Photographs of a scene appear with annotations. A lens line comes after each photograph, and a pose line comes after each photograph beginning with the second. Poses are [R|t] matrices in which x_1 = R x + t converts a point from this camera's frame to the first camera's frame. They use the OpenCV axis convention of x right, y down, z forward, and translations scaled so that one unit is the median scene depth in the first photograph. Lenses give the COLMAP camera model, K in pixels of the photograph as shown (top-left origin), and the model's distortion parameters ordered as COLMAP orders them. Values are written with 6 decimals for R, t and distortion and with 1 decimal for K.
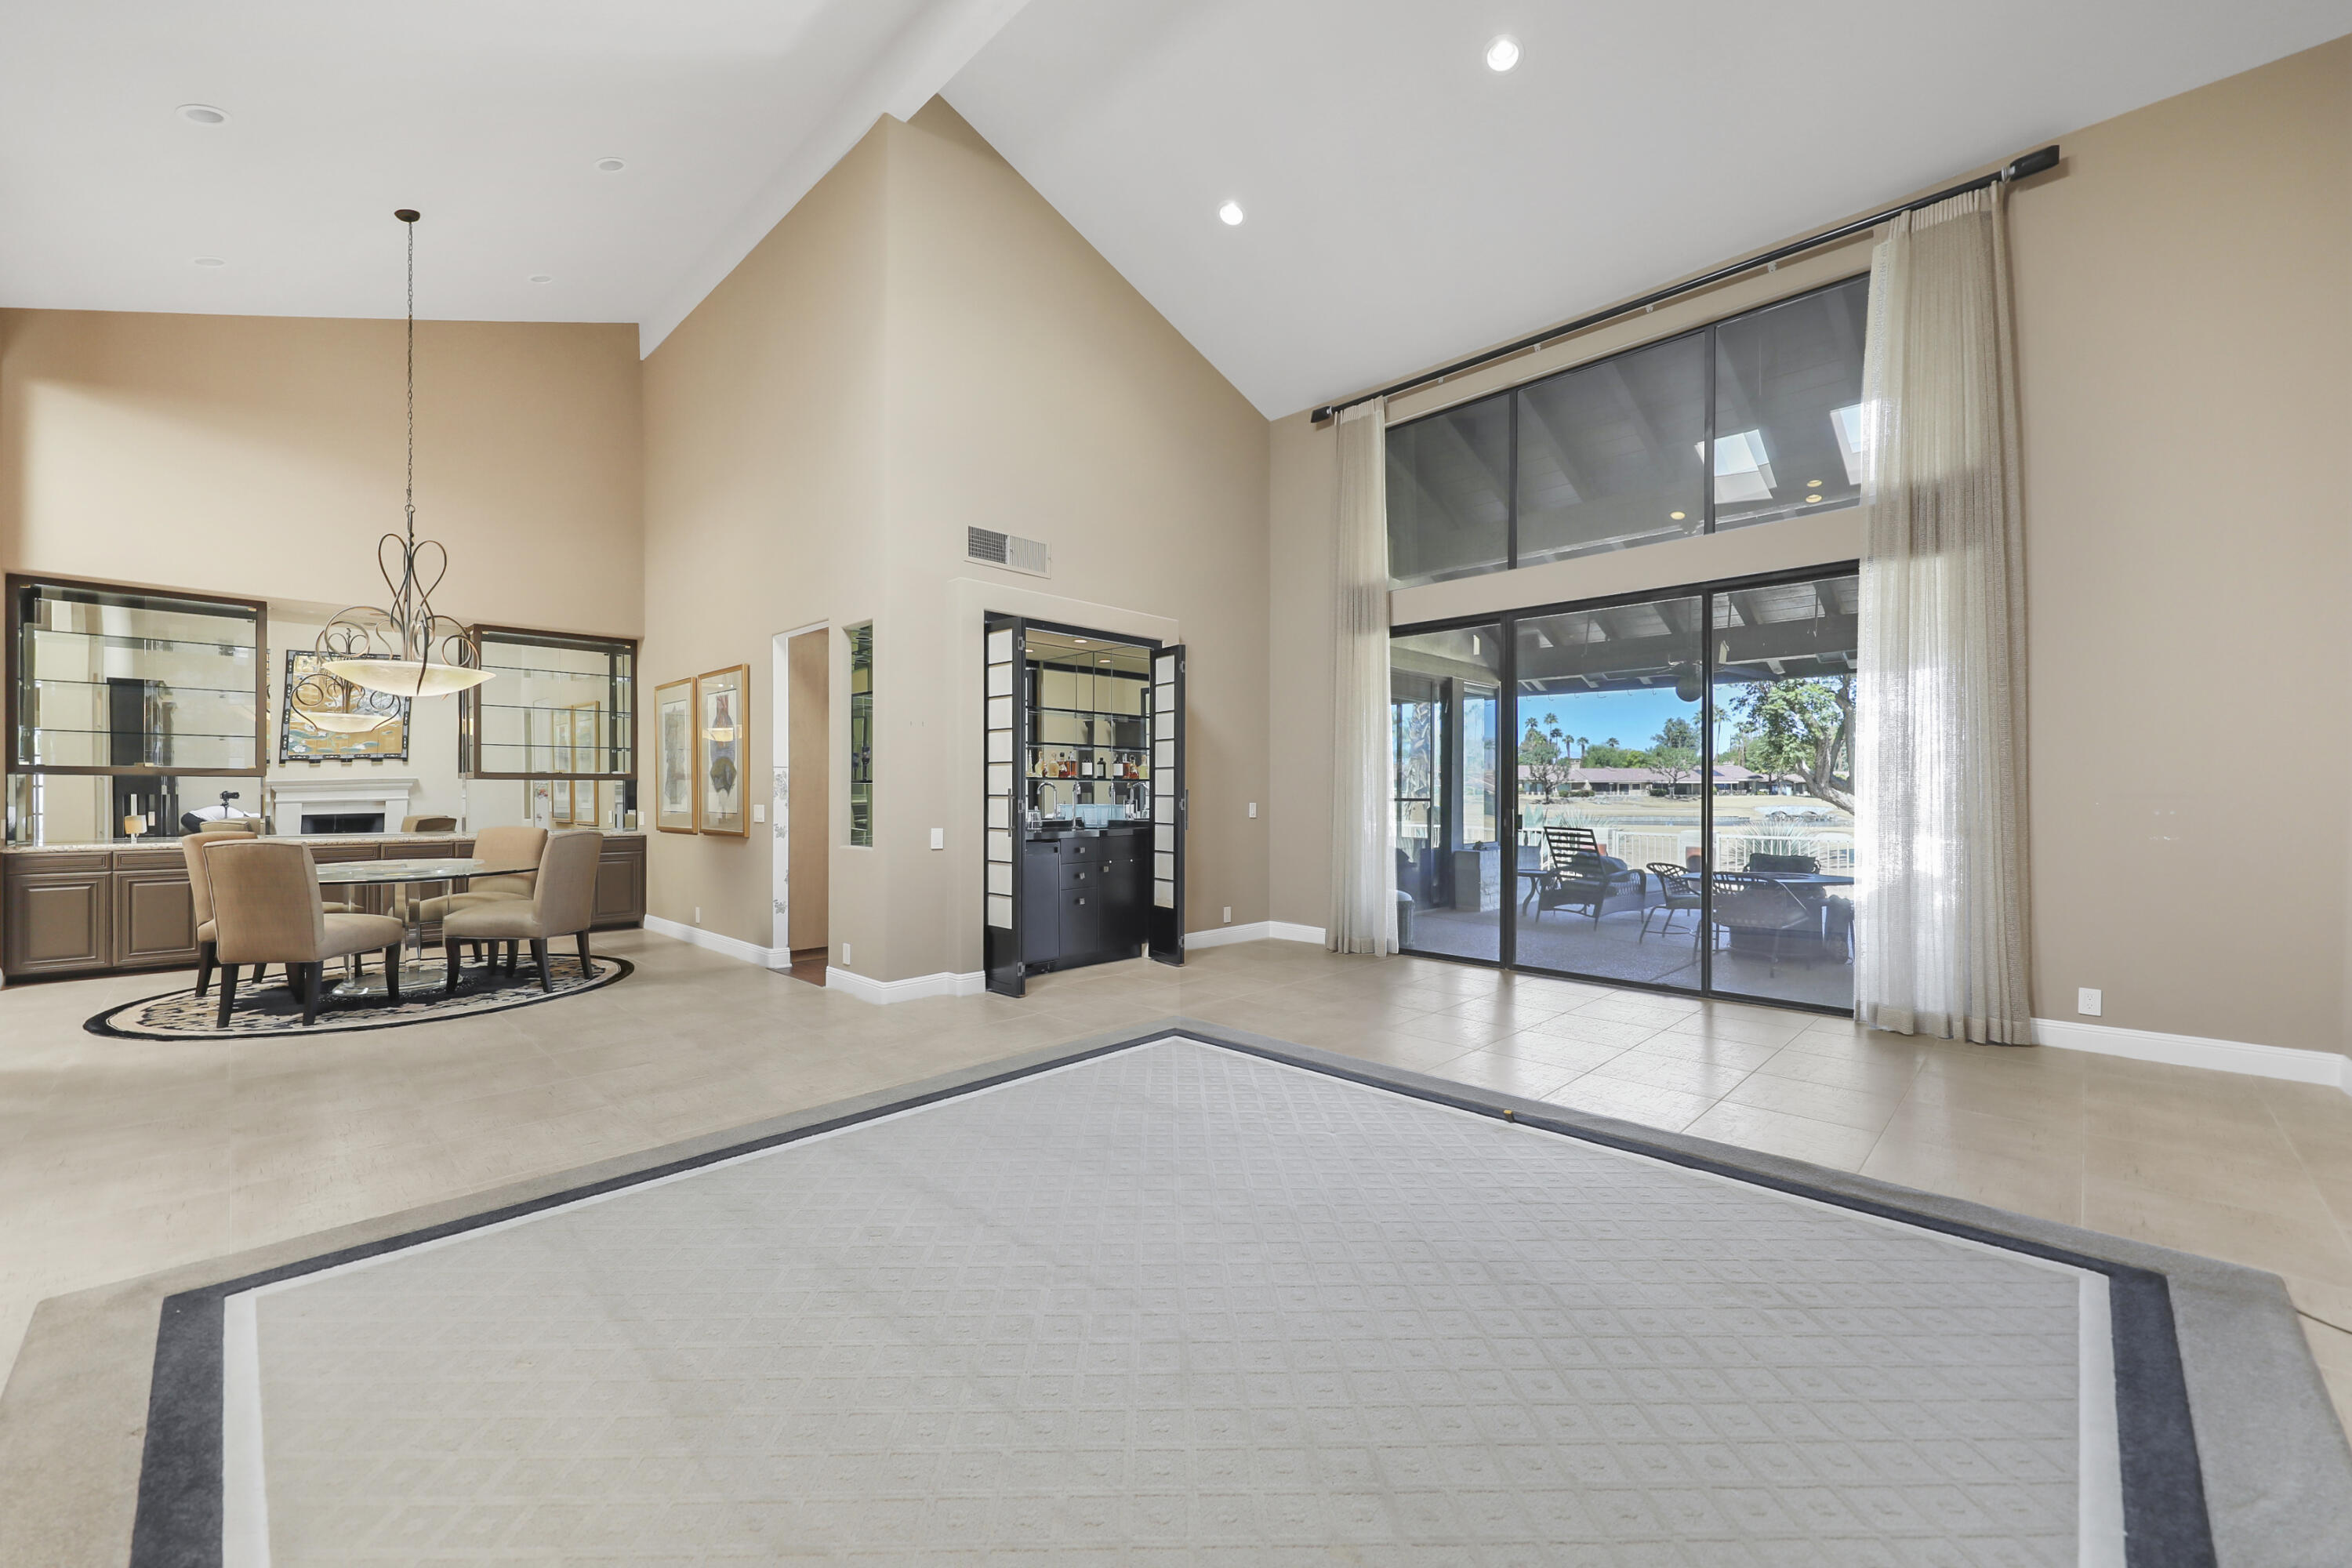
lens RADIAL K [[963.0, 0, 1178.6], [0, 963.0, 793.8], [0, 0, 1]] dist [0.002596, -0.000004]
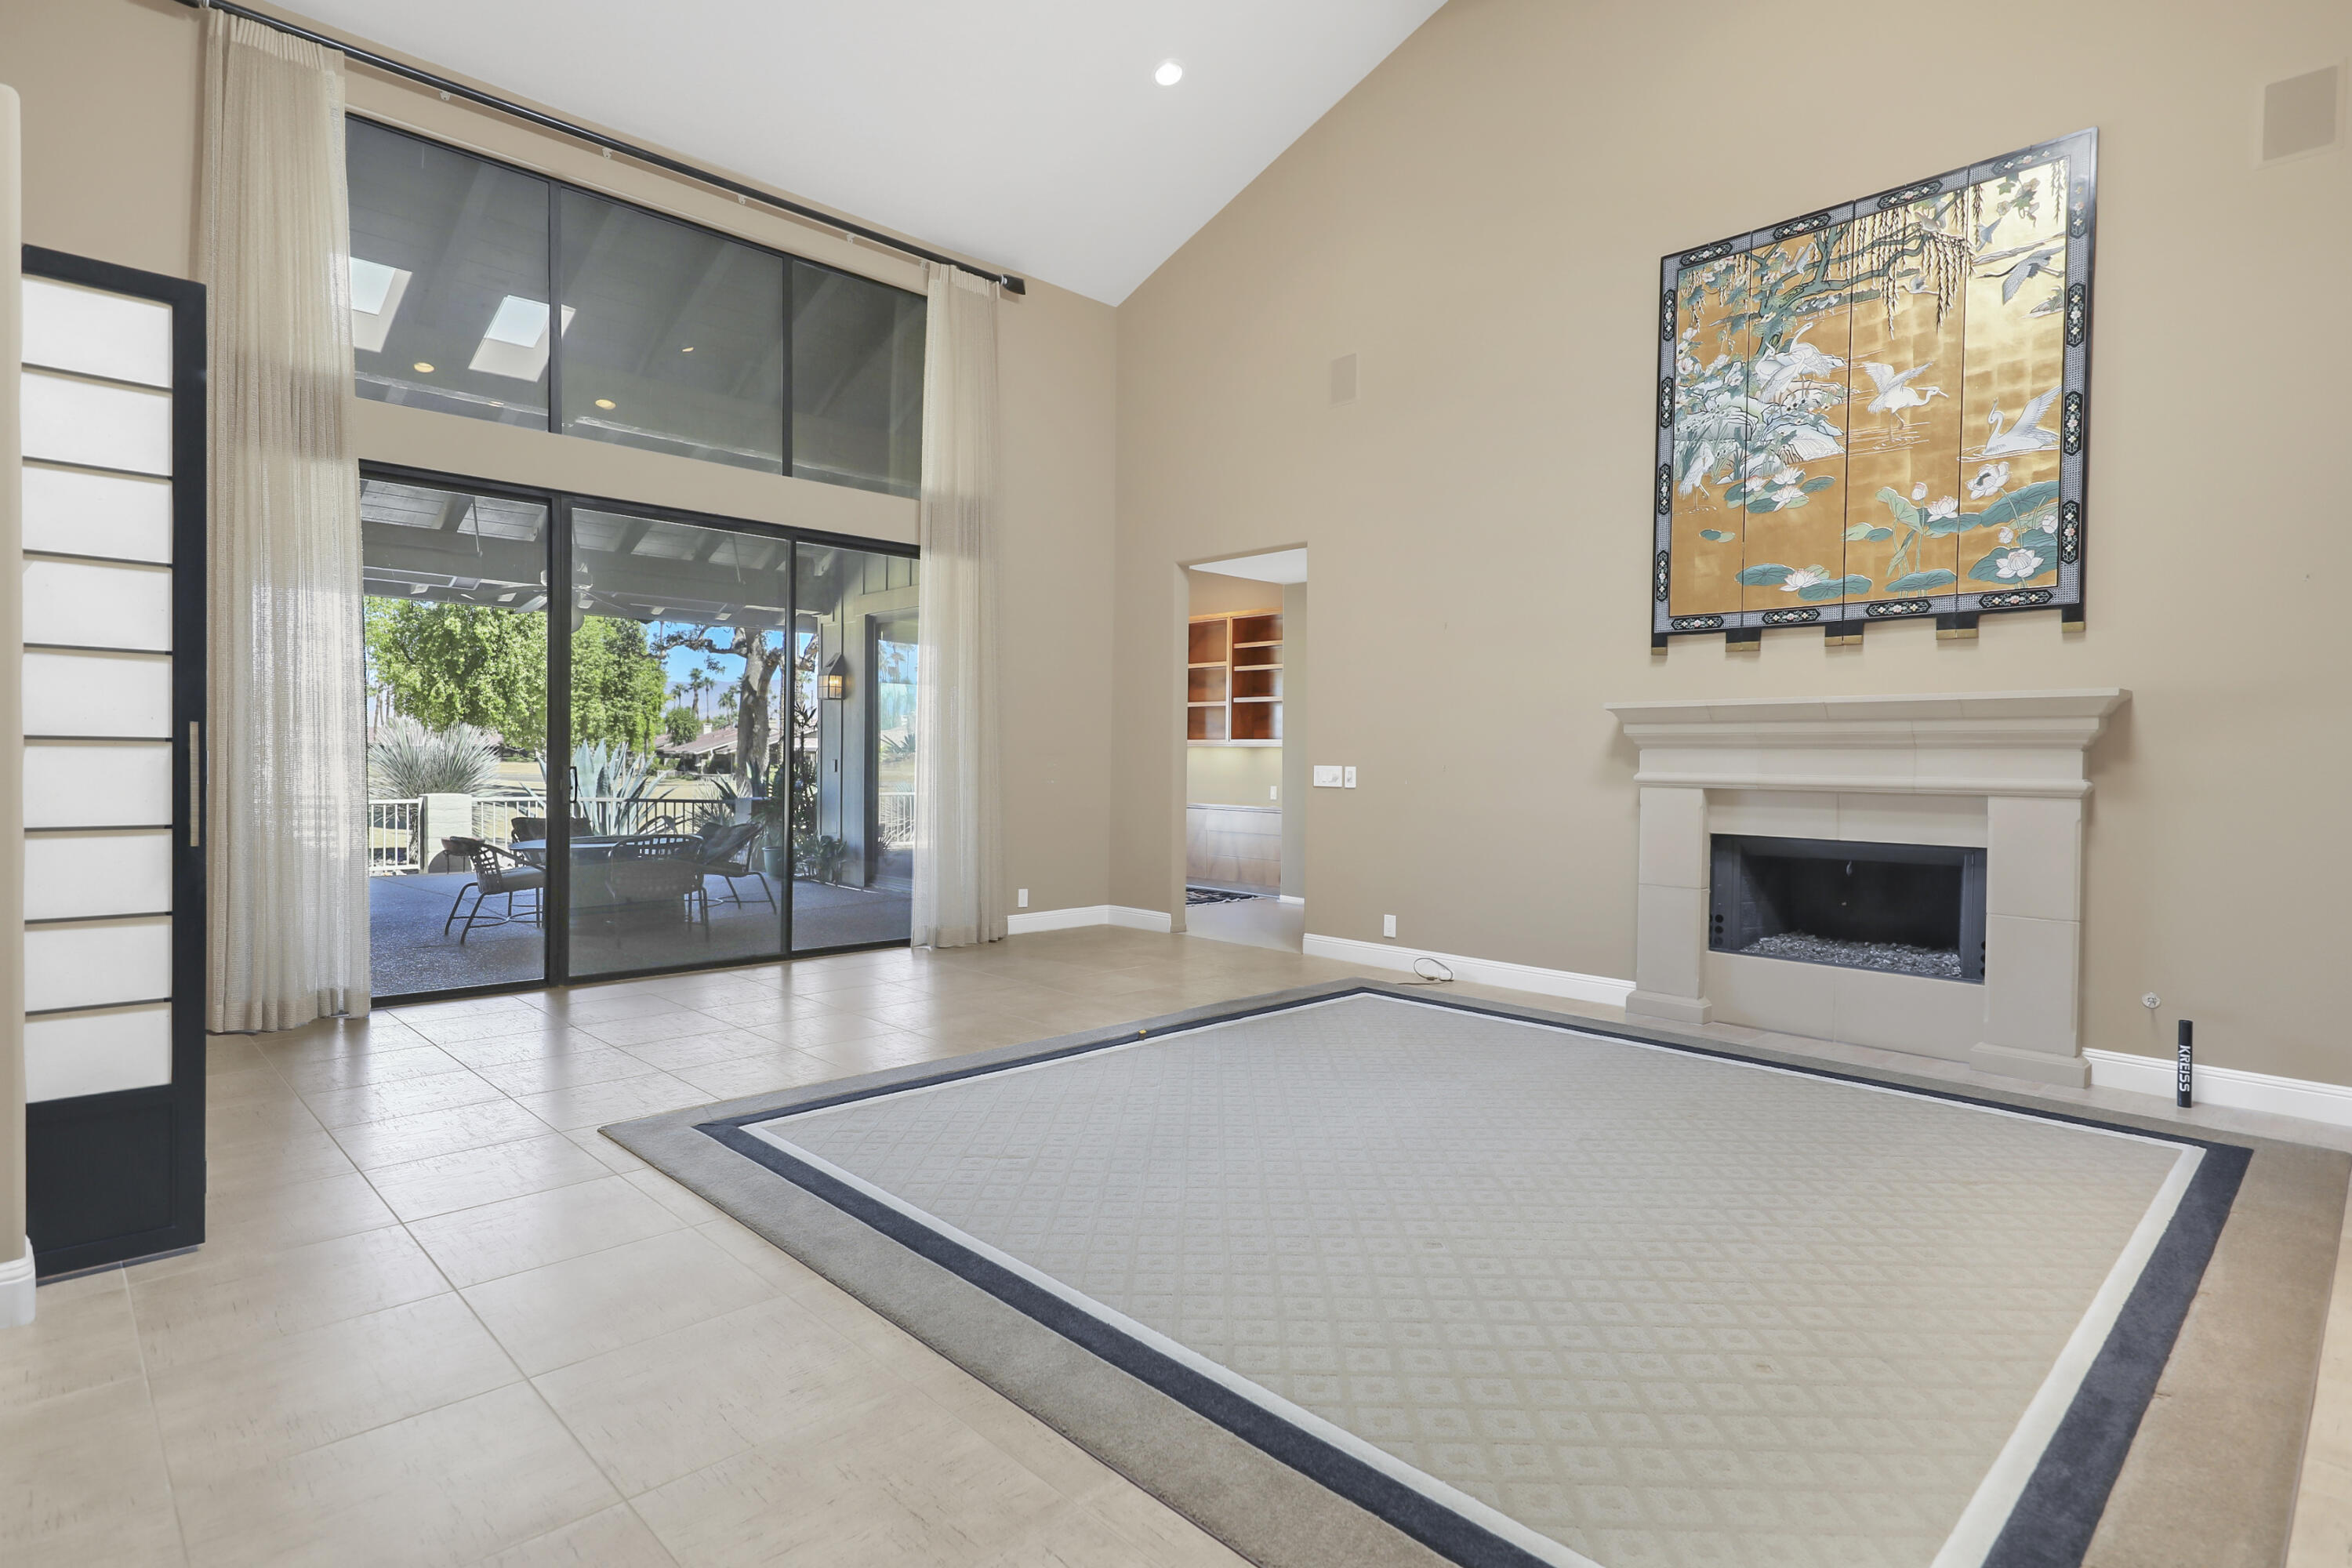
lens RADIAL K [[1197.4, 0, 1175.4], [0, 1197.4, 777.0], [0, 0, 1]] dist [-0.003682, -0.000028]
pose [[0.003796, -0.013430, 0.999903, -0.680583], [-0.016830, 0.999767, 0.013492, 0.007745], [-0.999851, -0.016880, 0.003569, 0.644865]]
